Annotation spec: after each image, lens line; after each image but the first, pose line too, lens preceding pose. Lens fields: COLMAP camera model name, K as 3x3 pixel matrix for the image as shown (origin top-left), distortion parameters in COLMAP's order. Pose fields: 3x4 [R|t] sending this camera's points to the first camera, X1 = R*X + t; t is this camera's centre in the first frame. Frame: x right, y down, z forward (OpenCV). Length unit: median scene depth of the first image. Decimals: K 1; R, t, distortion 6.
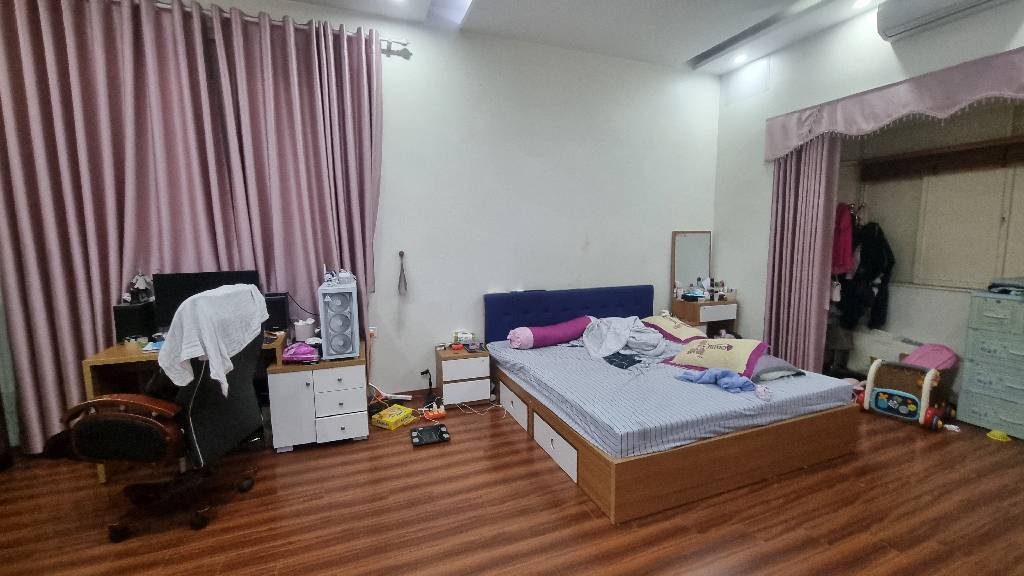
lens RADIAL K [[418.1, 0, 508.2], [0, 418.1, 282.3], [0, 0, 1]] dist [-0.000245, -0.003569]
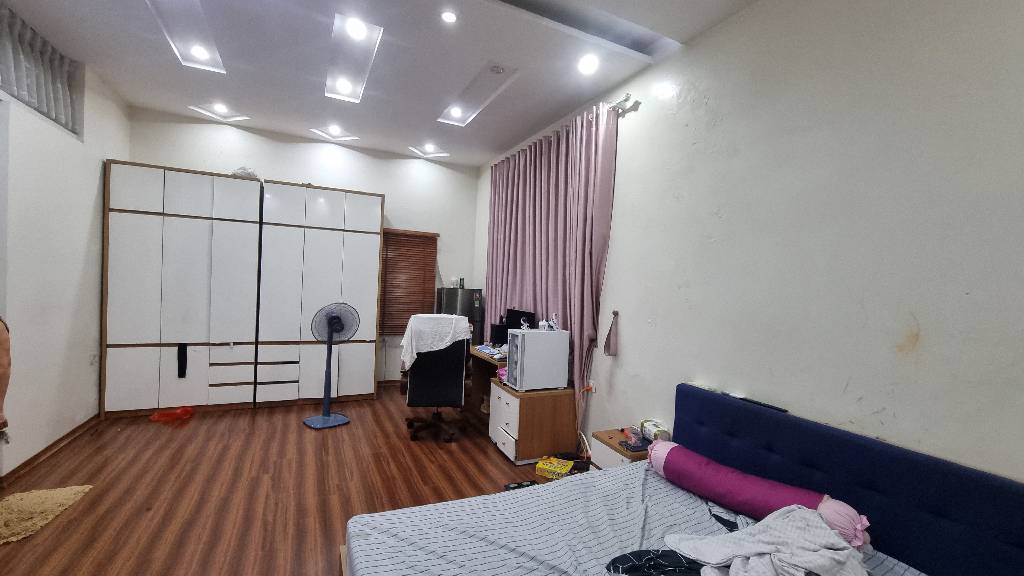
lens RADIAL K [[418.1, 0, 508.2], [0, 418.1, 282.3], [0, 0, 1]] dist [-0.000245, -0.003569]
pose [[0.075726, 0.014016, -0.997030, 0.663443], [-0.154131, 0.988048, 0.002183, -0.101294], [0.985144, 0.153508, 0.076982, 0.672196]]
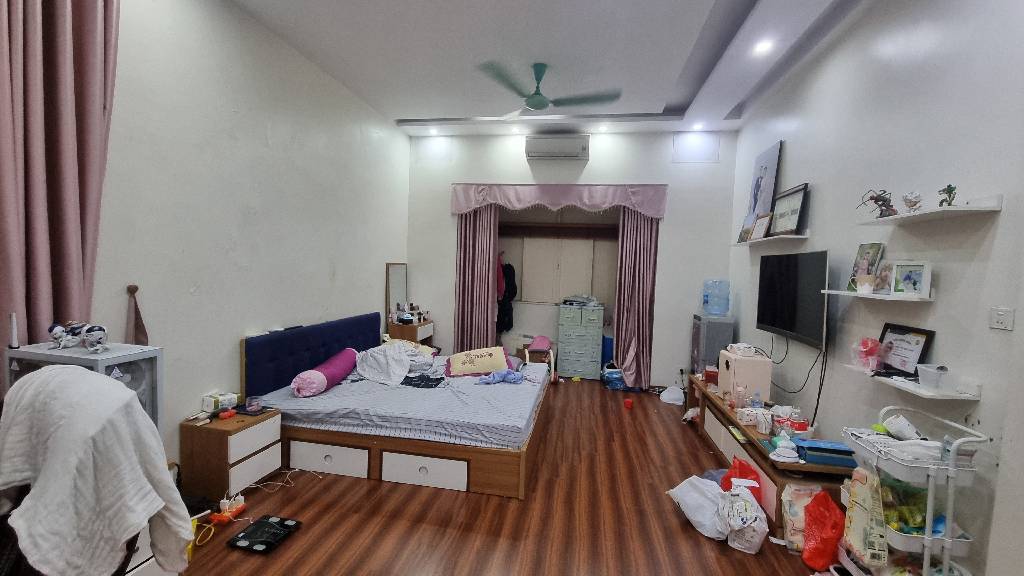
lens RADIAL K [[418.1, 0, 508.2], [0, 418.1, 282.3], [0, 0, 1]] dist [-0.000245, -0.003569]
pose [[0.519351, -0.003803, 0.854553, -0.506566], [0.045588, 0.998689, -0.023262, -0.038161], [-0.853344, 0.051038, 0.518844, 0.188807]]
